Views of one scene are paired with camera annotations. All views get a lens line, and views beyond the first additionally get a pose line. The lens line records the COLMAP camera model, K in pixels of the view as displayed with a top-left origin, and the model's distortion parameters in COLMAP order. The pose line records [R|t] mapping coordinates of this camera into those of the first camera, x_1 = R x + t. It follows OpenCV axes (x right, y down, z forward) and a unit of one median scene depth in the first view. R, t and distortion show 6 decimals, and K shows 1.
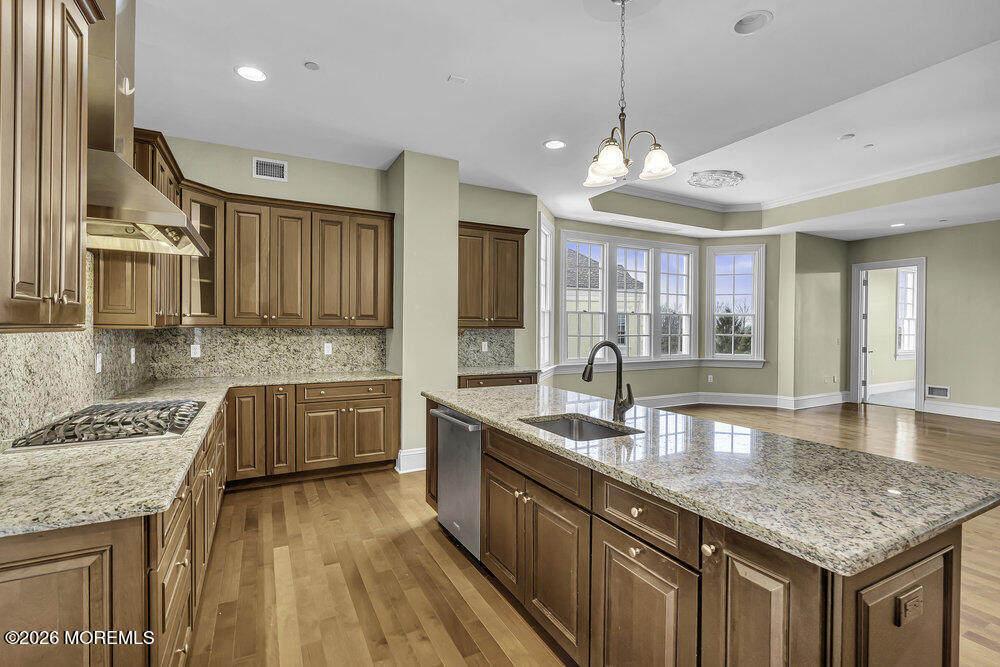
lens RADIAL K [[453.8, 0, 500.4], [0, 453.8, 329.2], [0, 0, 1]] dist [-0.003171, 0.001001]
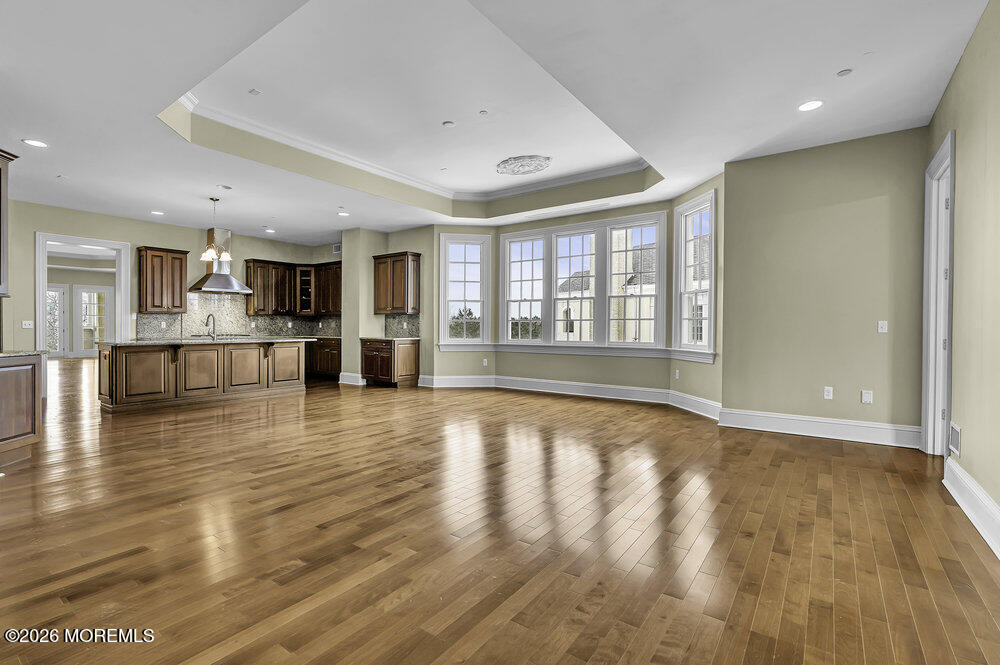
lens RADIAL K [[453.8, 0, 500.4], [0, 453.8, 328.2], [0, 0, 1]] dist [-0.003171, 0.001001]
pose [[0.439132, 0.000364, -0.898423, 1.992022], [-0.004589, 0.999988, -0.001839, 0.061968], [0.898411, 0.004931, 0.439128, 0.727777]]
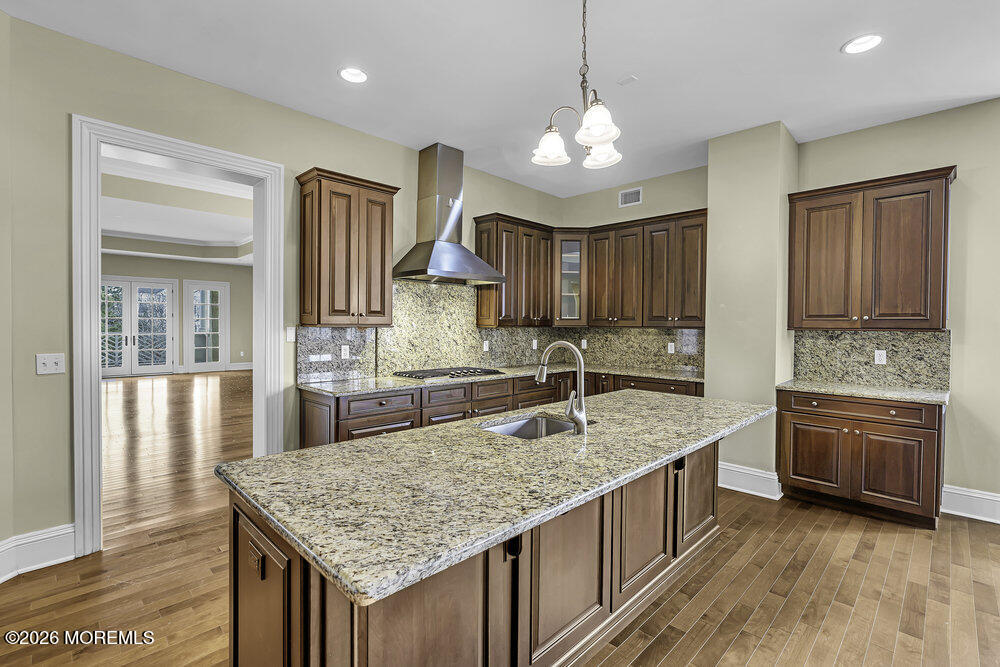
lens RADIAL K [[453.8, 0, 500.4], [0, 453.8, 329.2], [0, 0, 1]] dist [-0.003171, 0.001001]
pose [[0.298025, 0.006832, -0.954534, 0.552783], [-0.011169, 0.999931, 0.003670, -0.000232], [0.954493, 0.009568, 0.298080, 0.311591]]
